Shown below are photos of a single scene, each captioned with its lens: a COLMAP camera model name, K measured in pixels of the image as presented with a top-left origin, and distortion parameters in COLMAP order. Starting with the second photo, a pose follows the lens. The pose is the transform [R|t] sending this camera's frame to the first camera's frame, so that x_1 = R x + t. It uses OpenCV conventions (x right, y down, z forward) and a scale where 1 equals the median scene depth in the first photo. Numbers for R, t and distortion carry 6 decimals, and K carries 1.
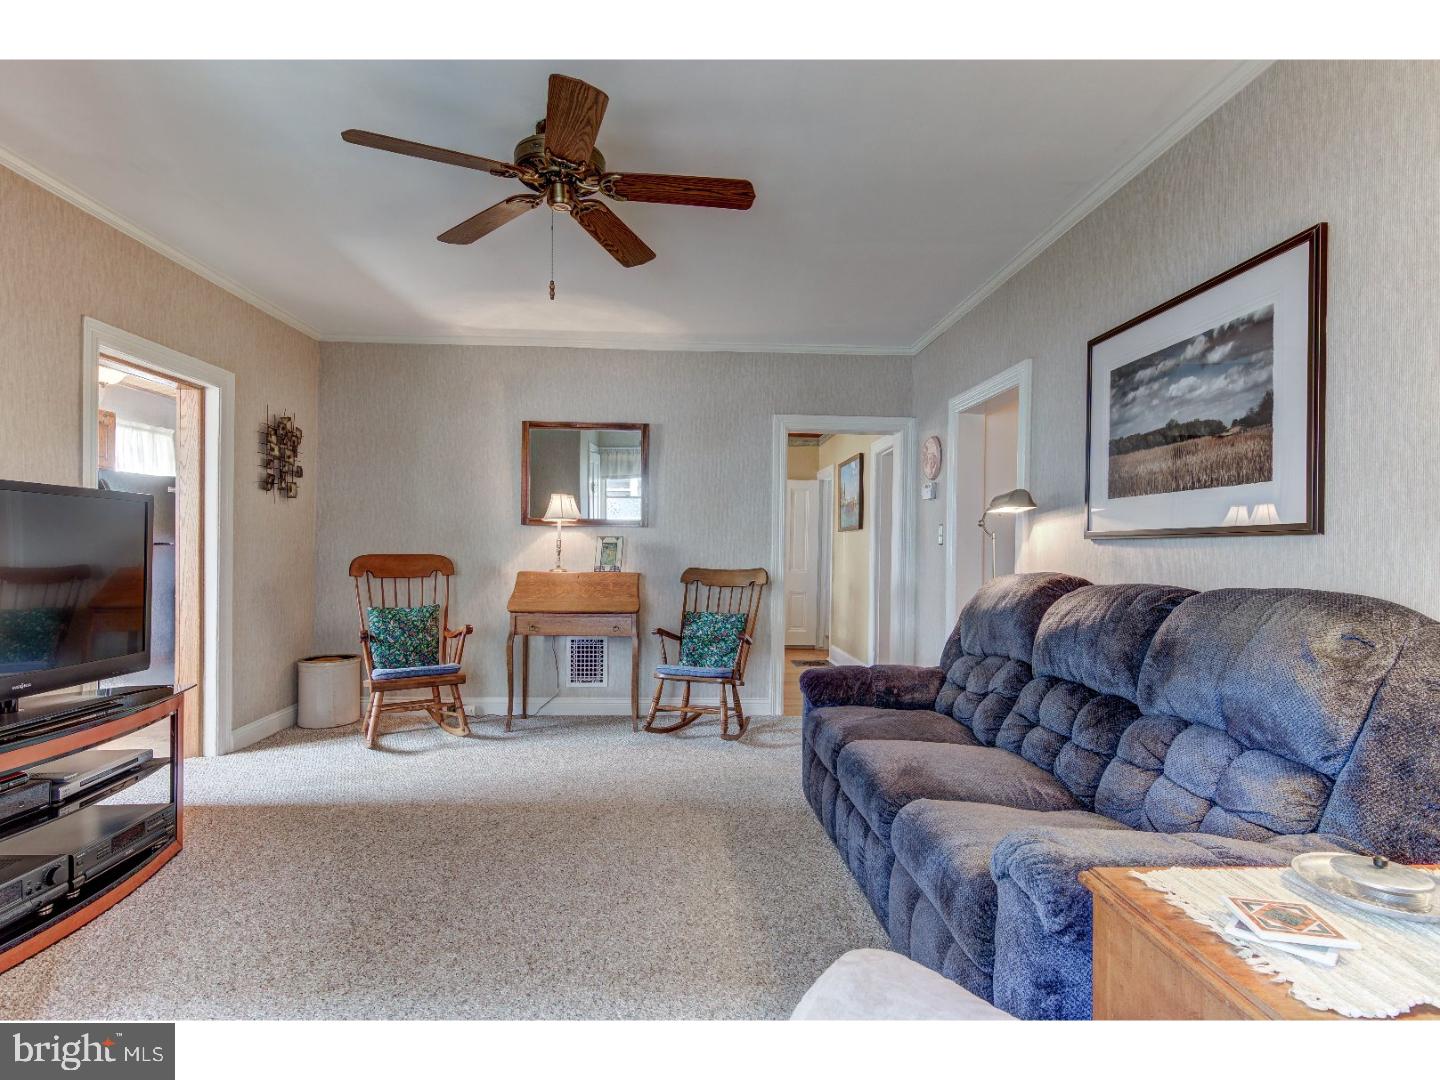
lens RADIAL K [[722.8, 0, 718.4], [0, 722.8, 546.3], [0, 0, 1]] dist [0.024575, -0.010202]
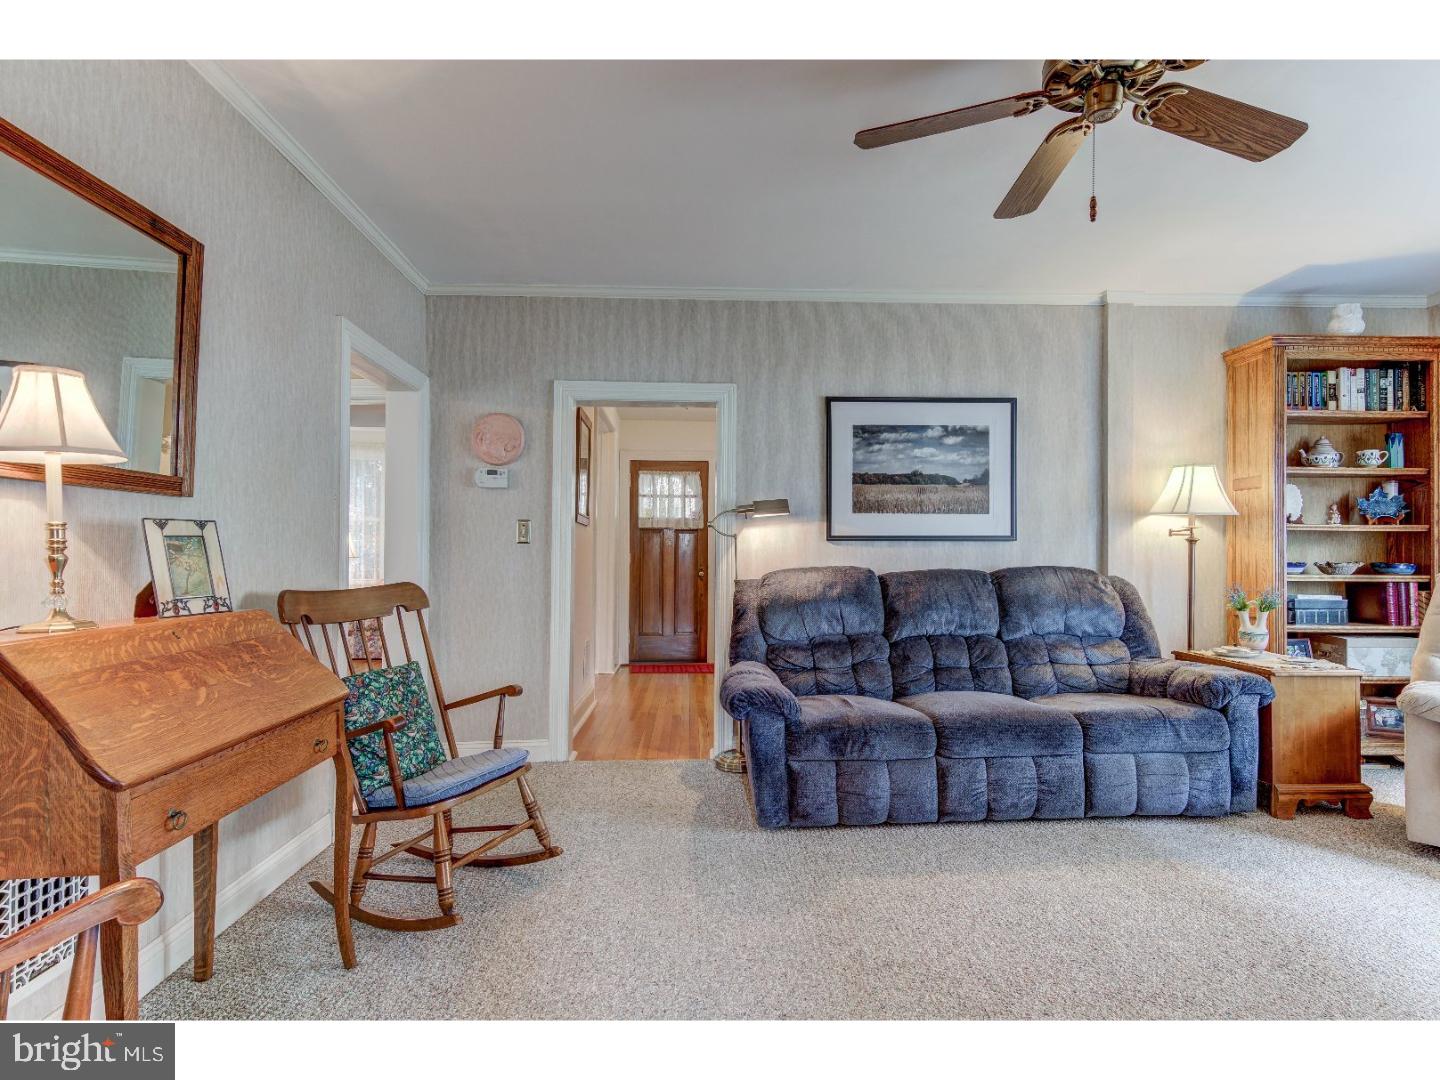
lens RADIAL K [[722.8, 0, 718.4], [0, 722.8, 546.3], [0, 0, 1]] dist [0.024575, -0.010202]
pose [[0.007266, -0.001512, 0.999972, -1.035462], [-0.002003, 0.999997, 0.001527, -0.001431], [-0.999972, -0.002014, 0.007263, 1.443233]]
